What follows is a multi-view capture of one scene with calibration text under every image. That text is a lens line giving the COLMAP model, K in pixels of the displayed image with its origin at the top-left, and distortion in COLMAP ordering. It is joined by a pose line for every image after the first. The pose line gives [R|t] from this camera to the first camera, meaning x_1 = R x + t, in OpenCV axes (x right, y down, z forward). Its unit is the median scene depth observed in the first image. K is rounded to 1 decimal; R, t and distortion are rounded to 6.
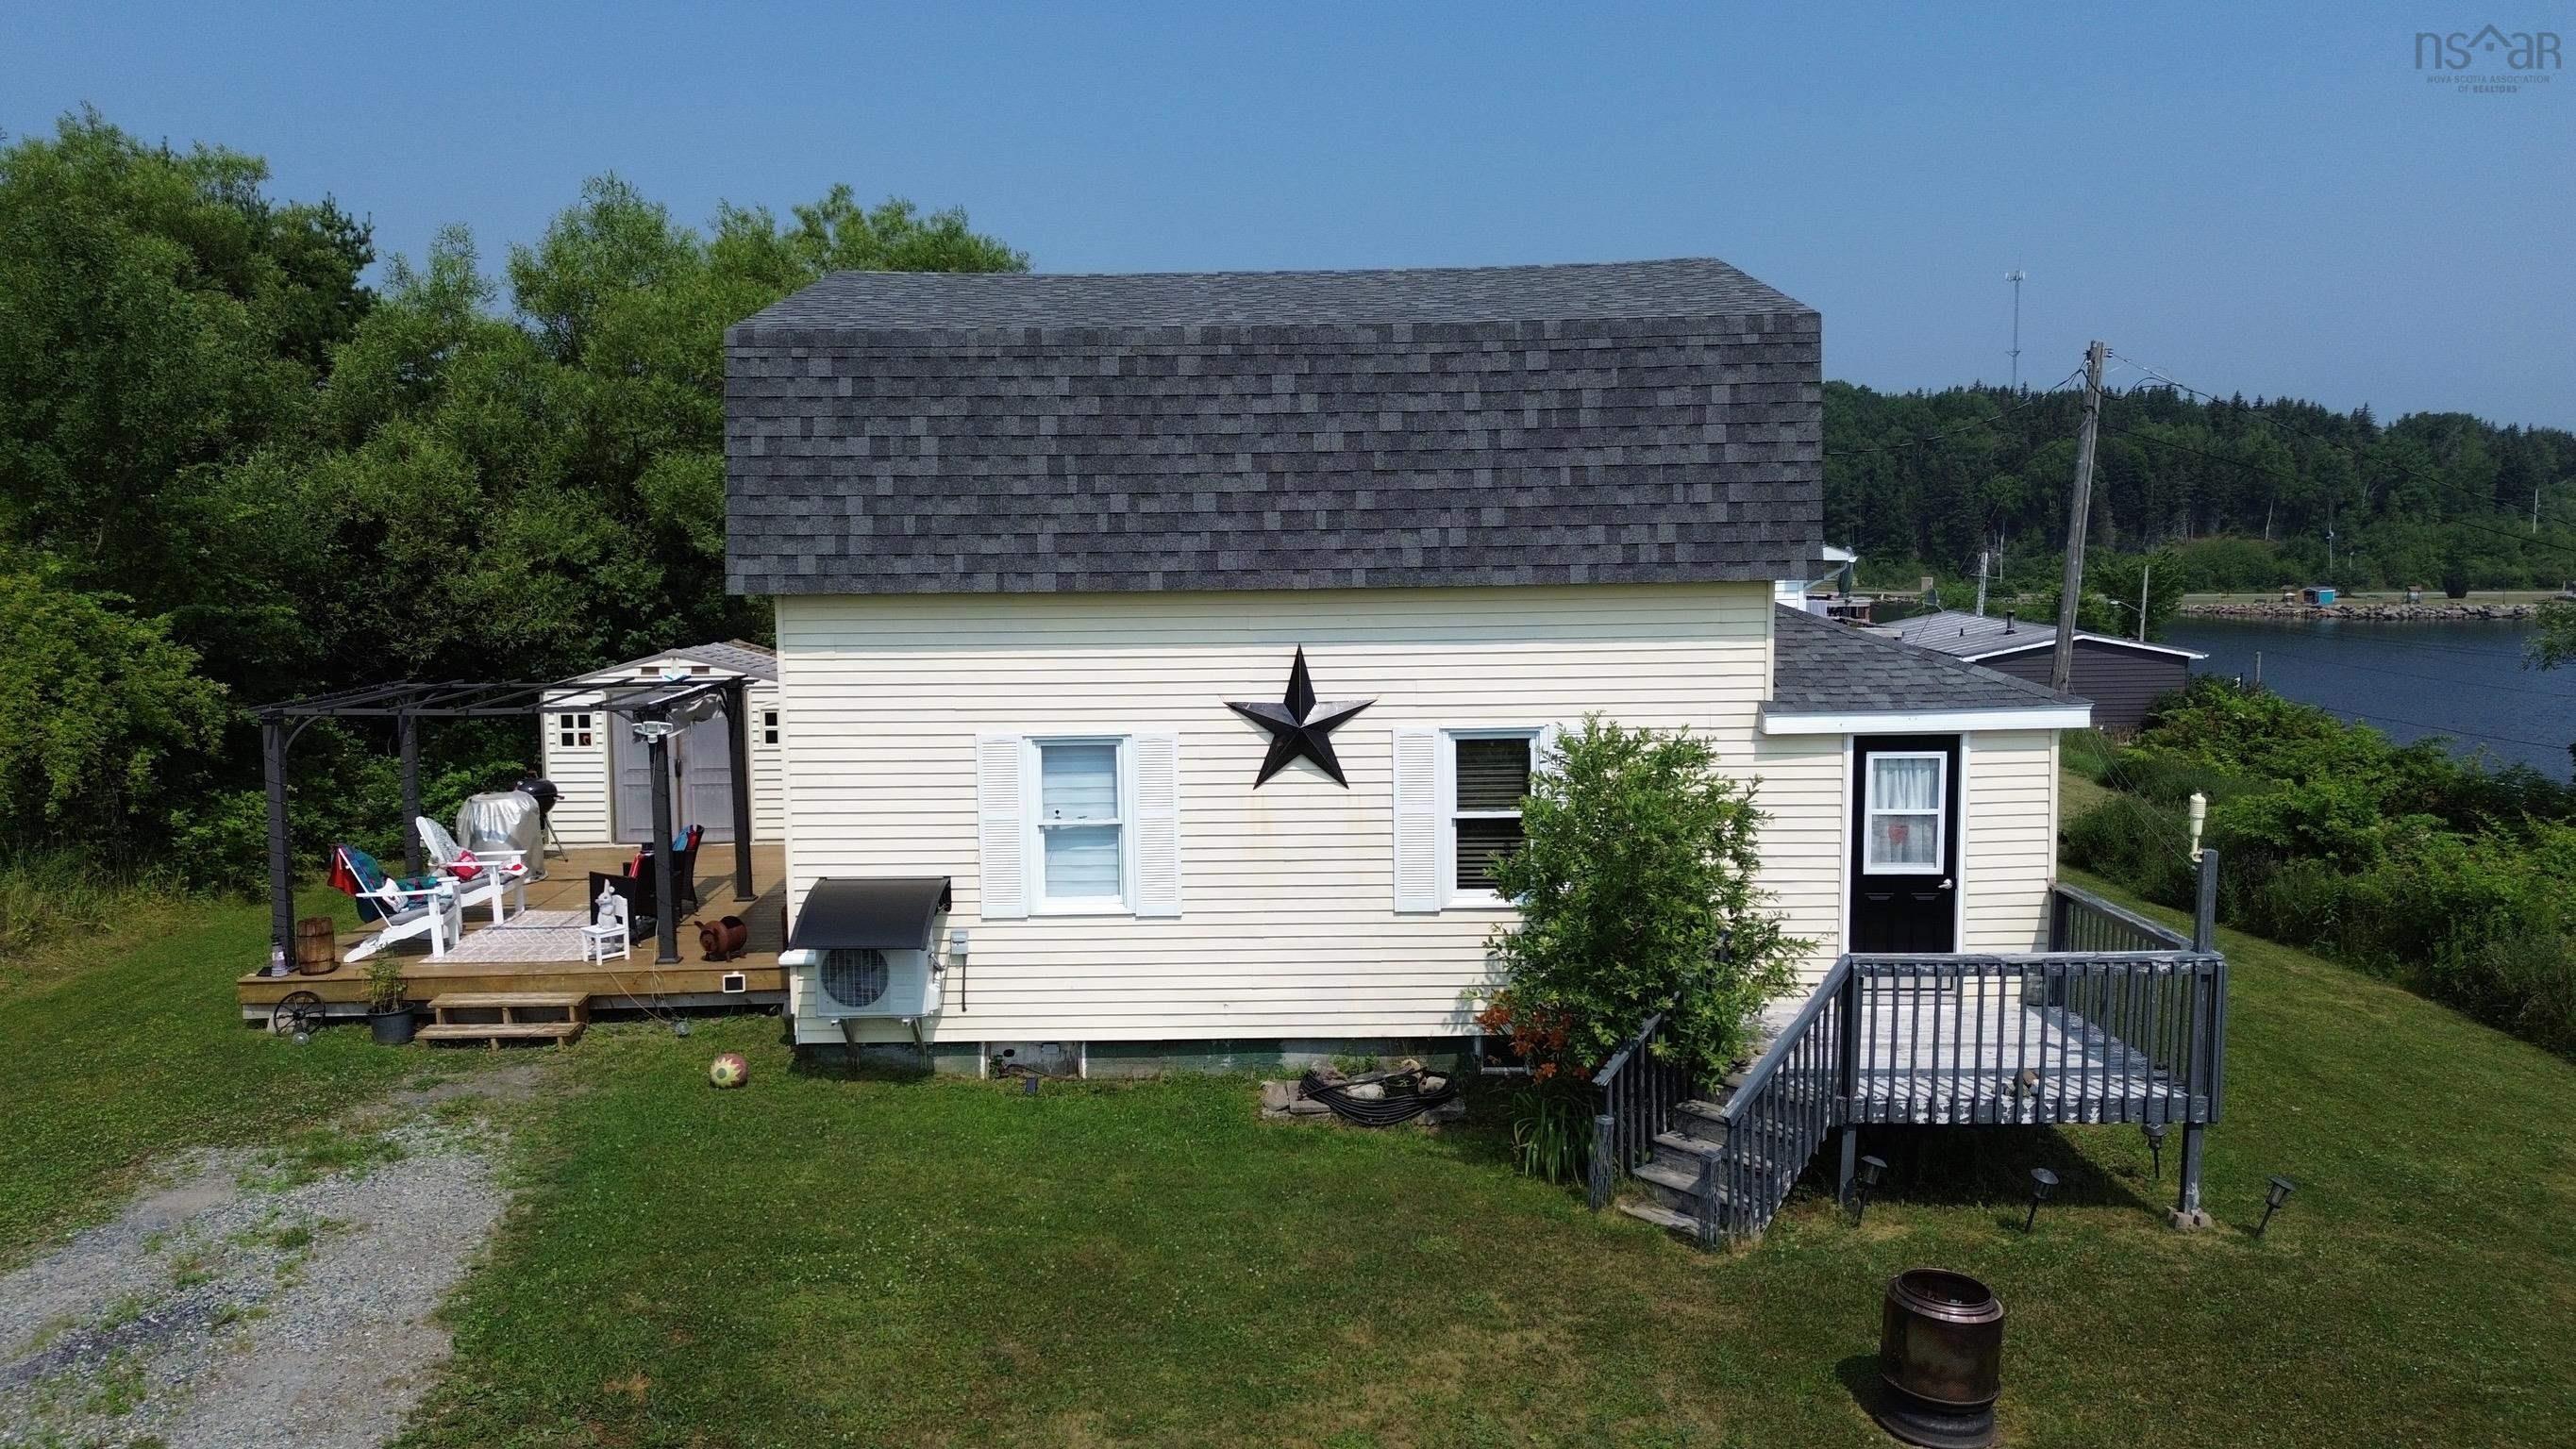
lens RADIAL K [[1832.0, 0, 1282.6], [0, 1832.0, 712.0], [0, 0, 1]] dist [0.072602, -0.070887]
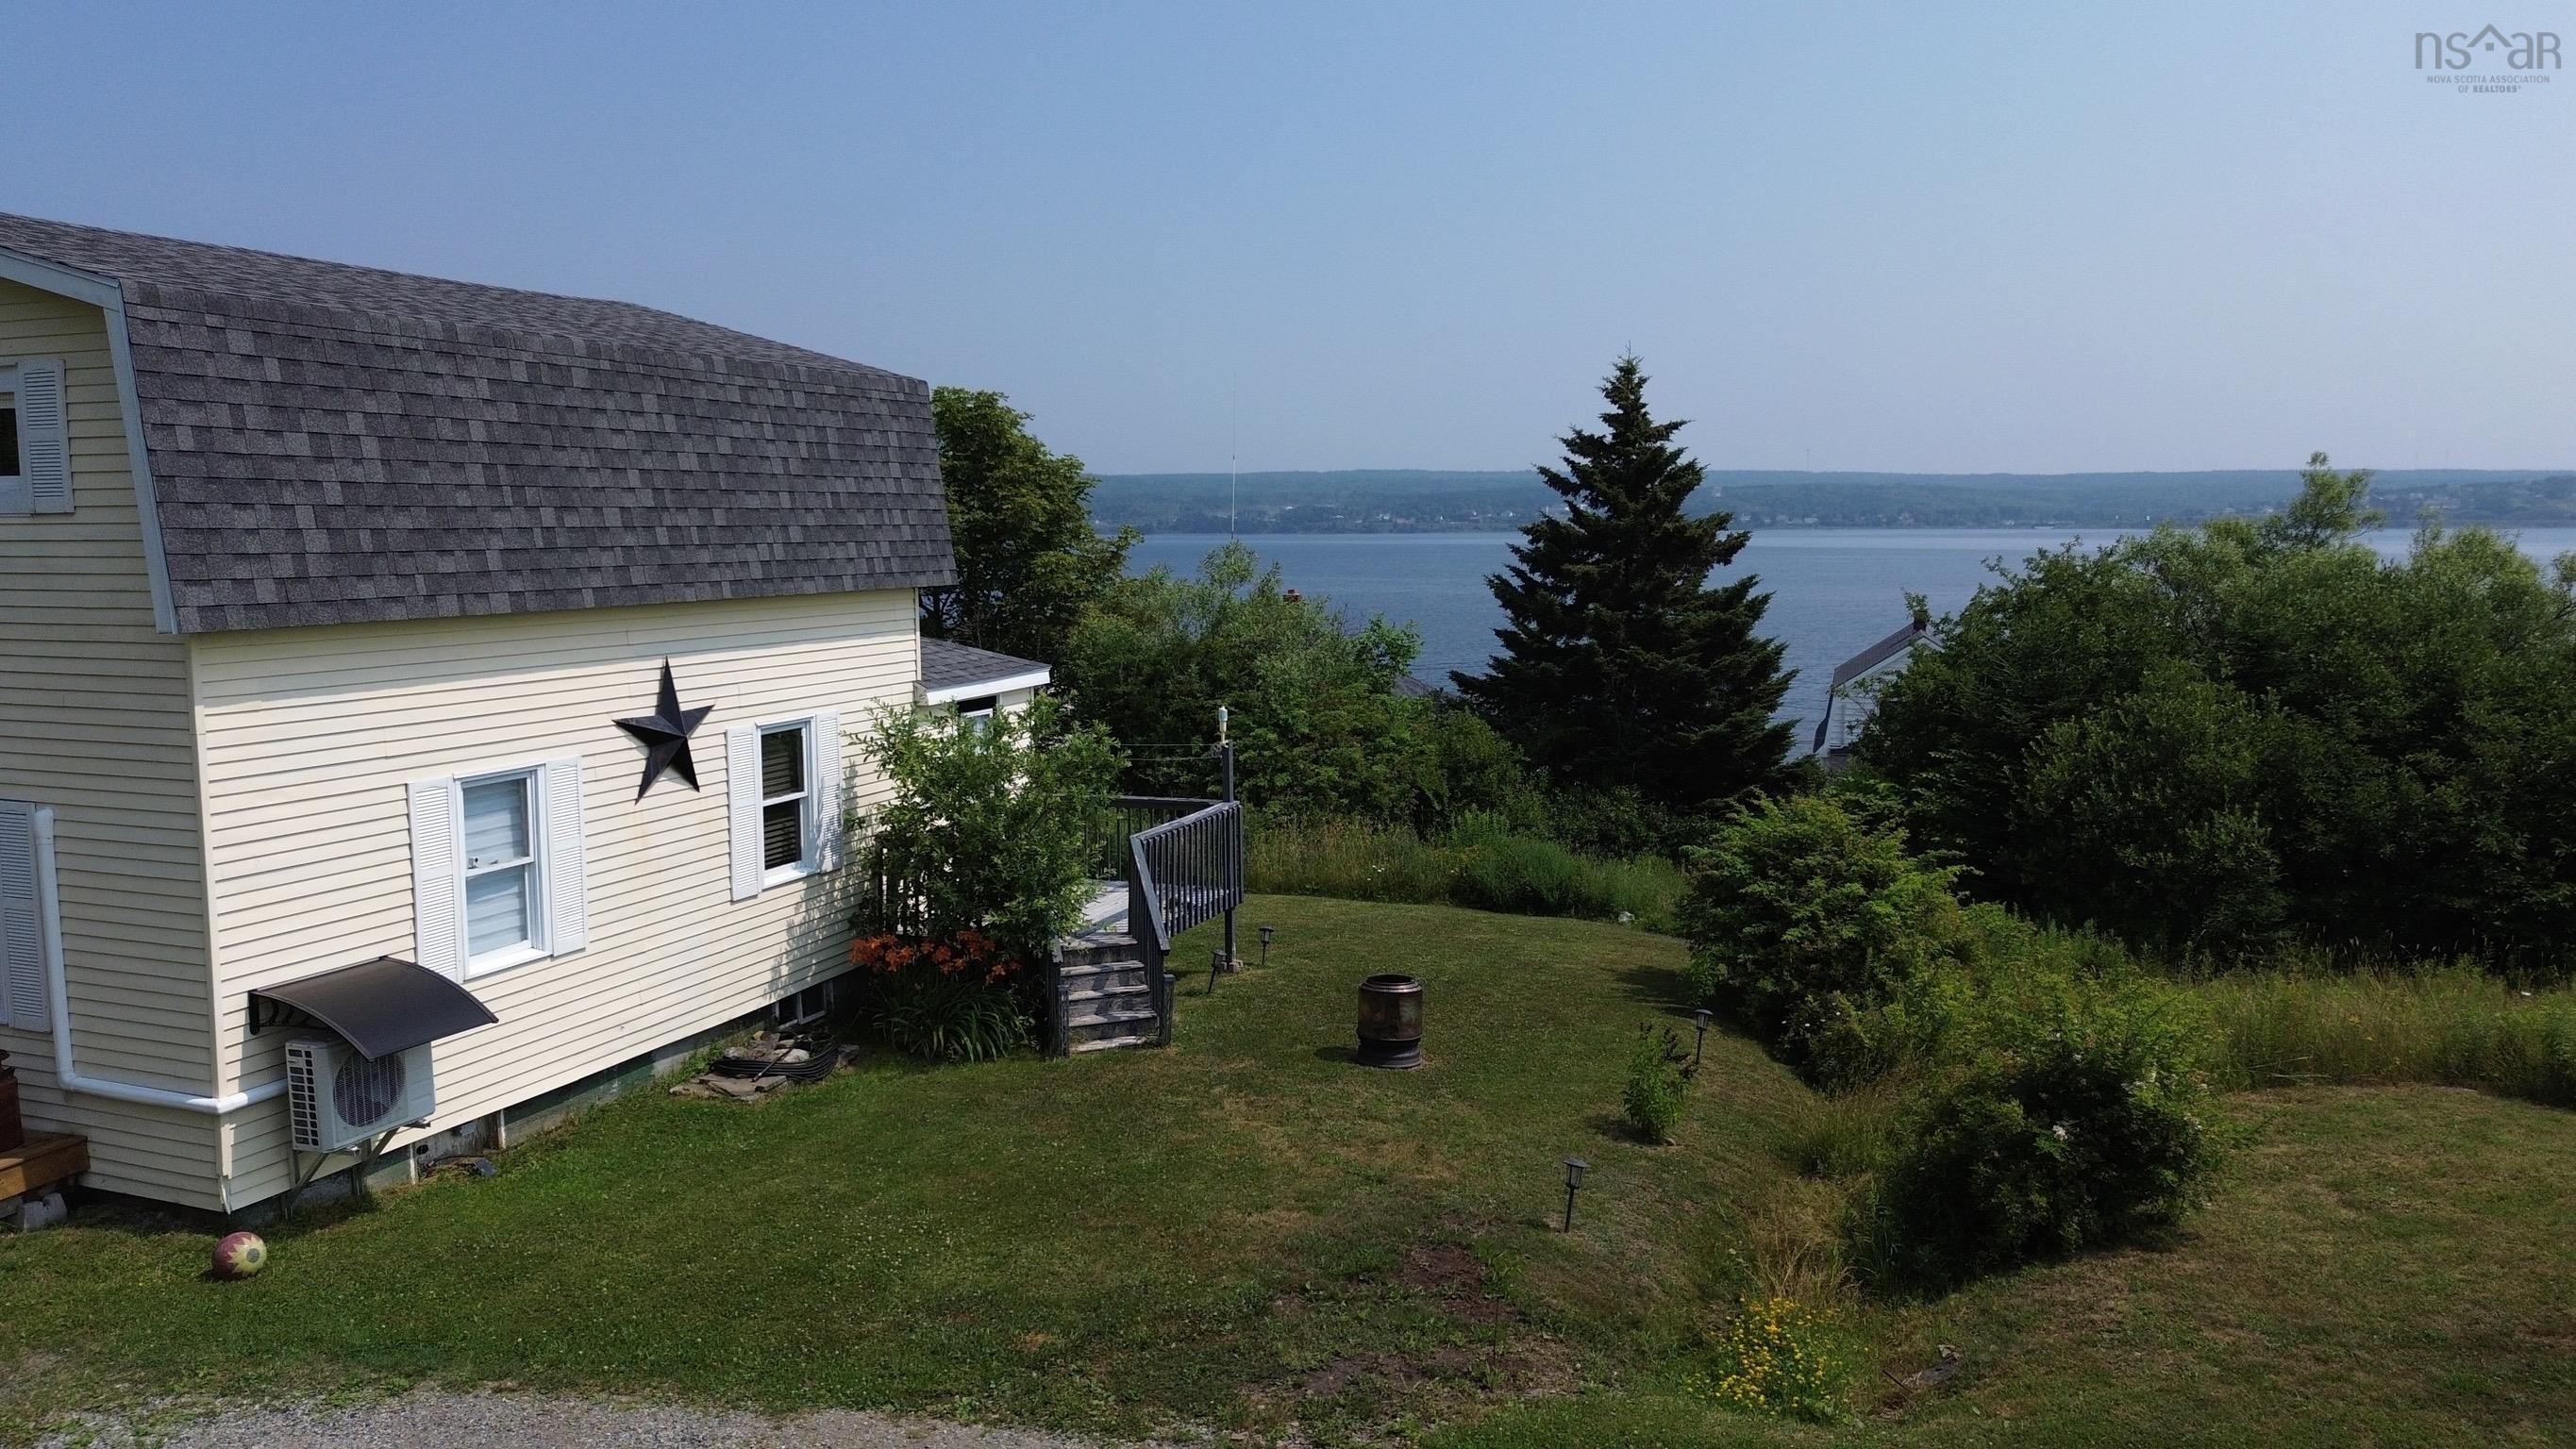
lens RADIAL K [[1832.0, 0, 1270.1], [0, 1832.0, 706.8], [0, 0, 1]] dist [0.072602, -0.070887]
pose [[0.373995, -0.083258, 0.923686, -0.838885], [0.105972, 0.993276, 0.046623, -0.021694], [-0.921356, 0.080448, 0.380304, 0.300748]]
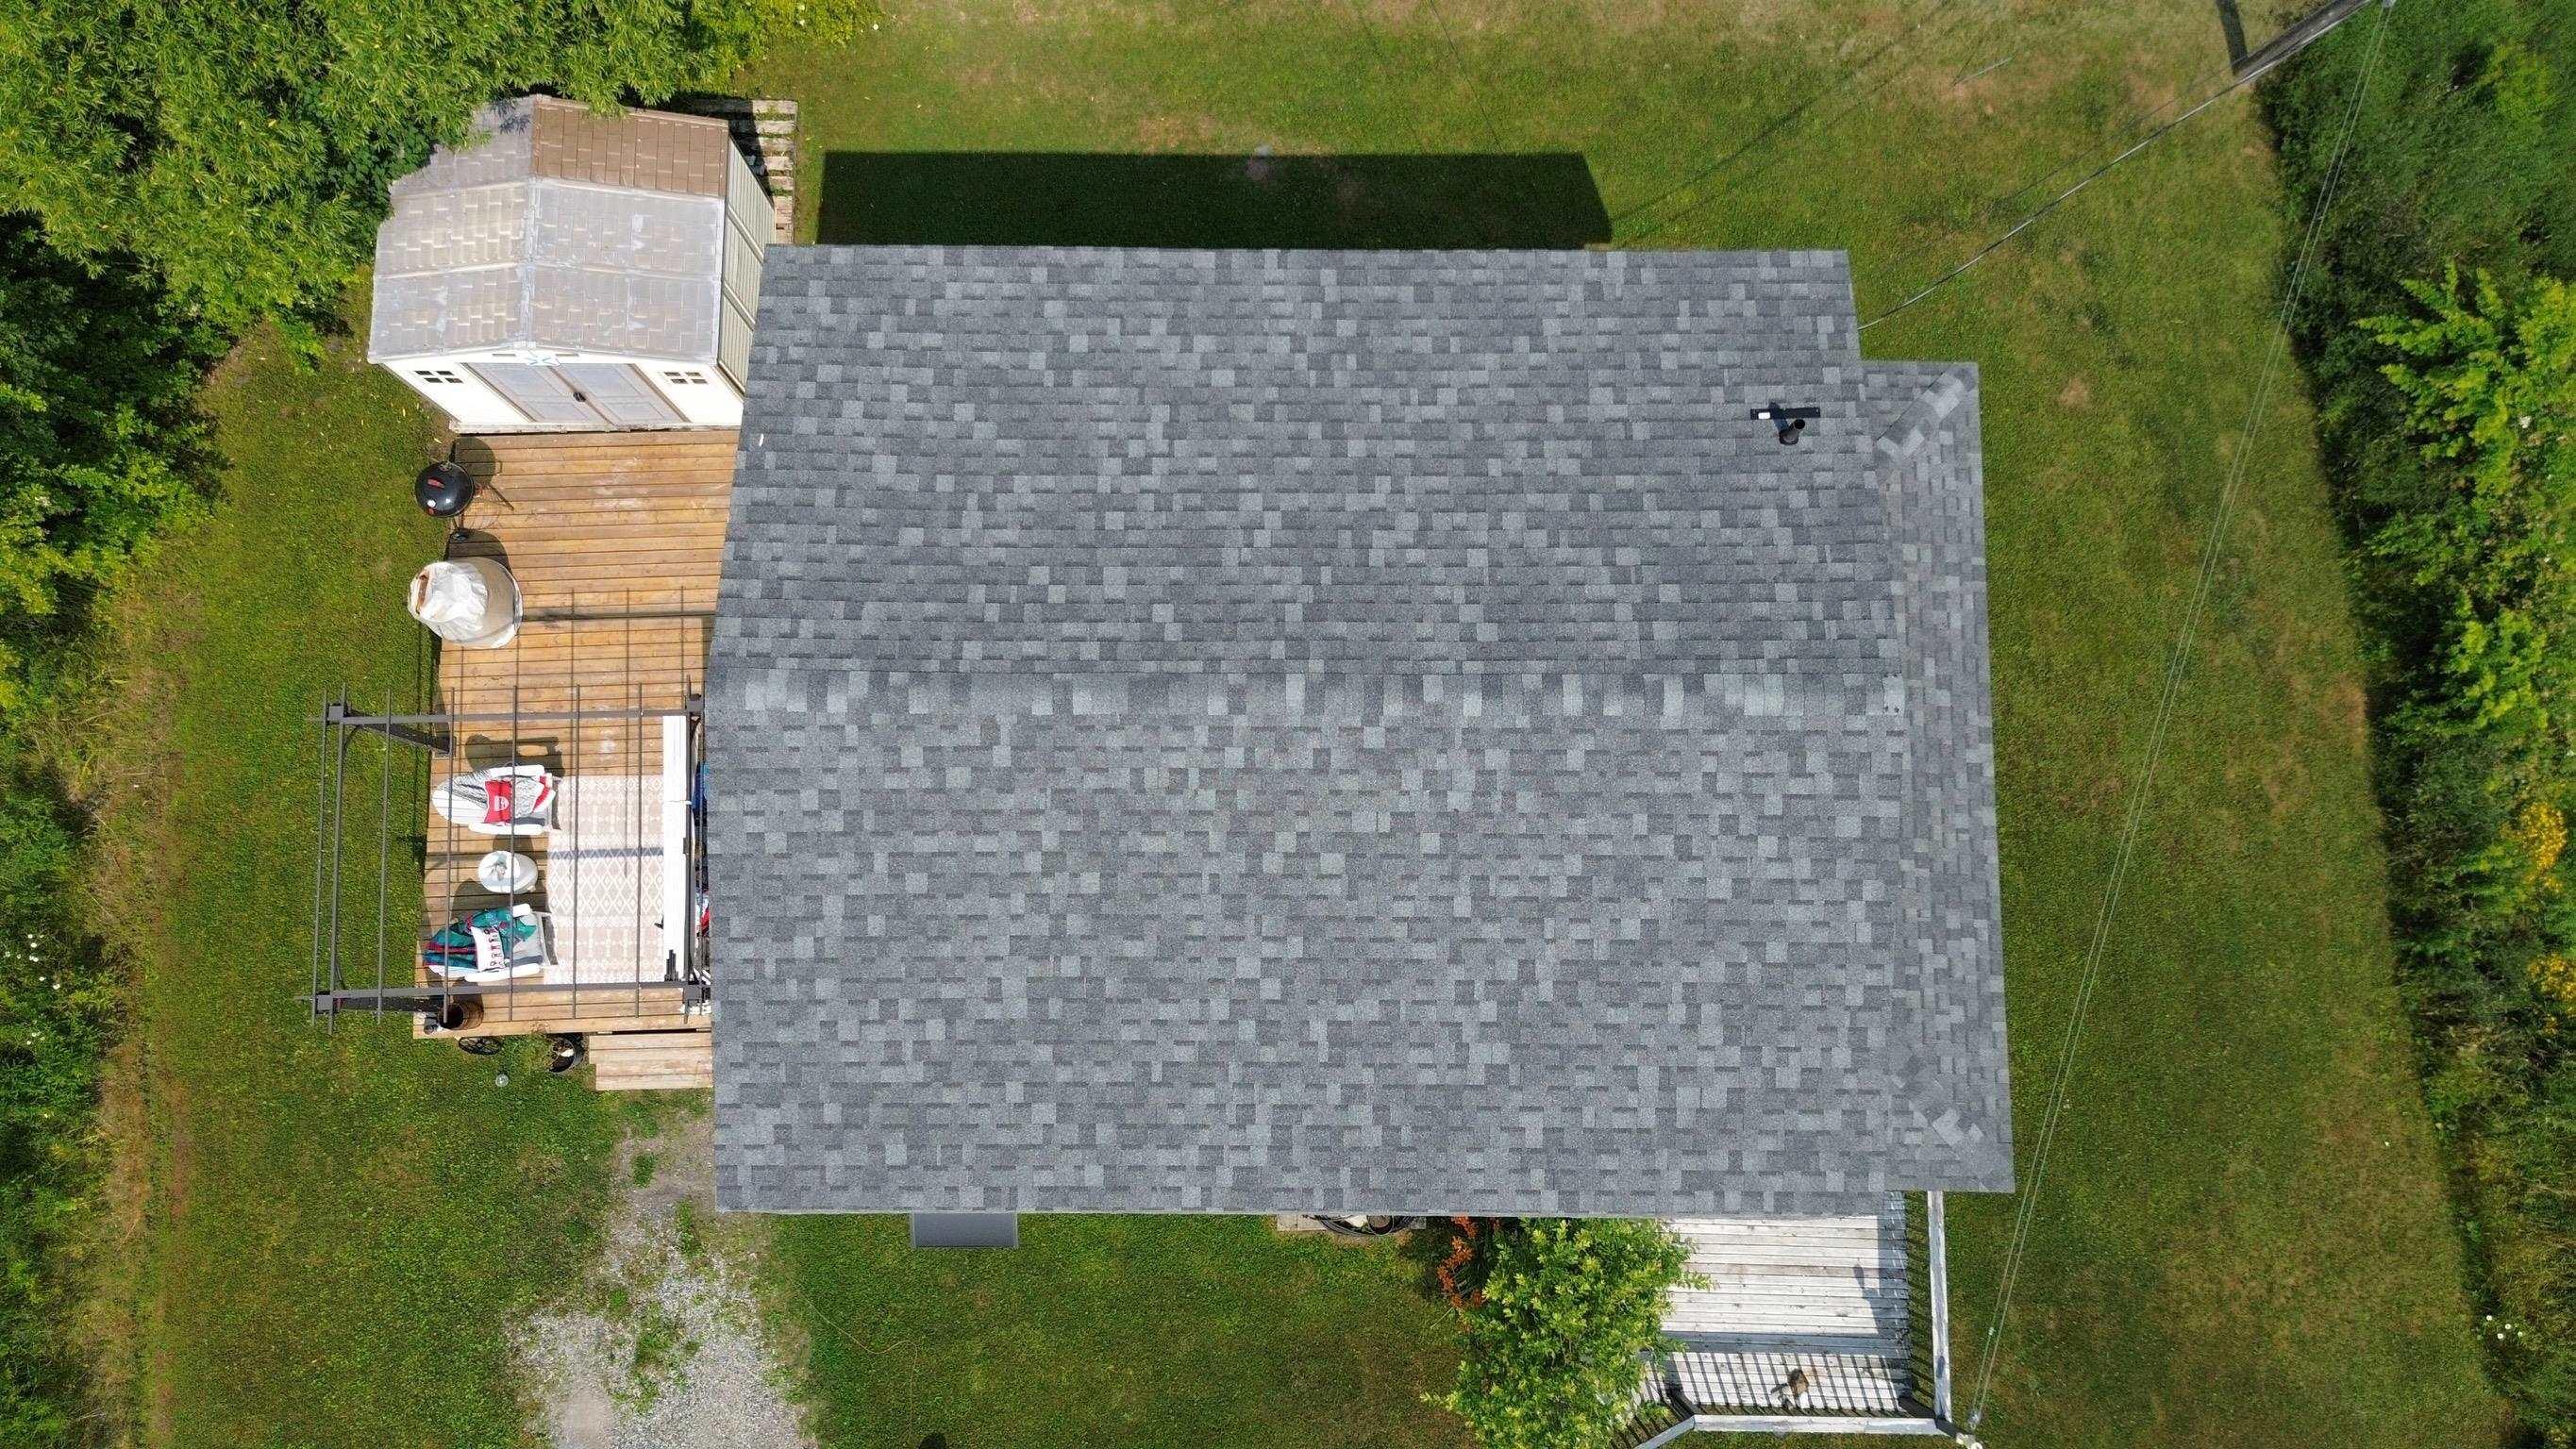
lens RADIAL K [[1832.0, 0, 1287.9], [0, 1832.0, 722.8], [0, 0, 1]] dist [0.072602, -0.070887]
pose [[0.999789, 0.004115, 0.020109, -0.032125], [-0.020511, 0.237971, 0.971056, -1.185532], [-0.000790, -0.971264, 0.238005, 1.018421]]
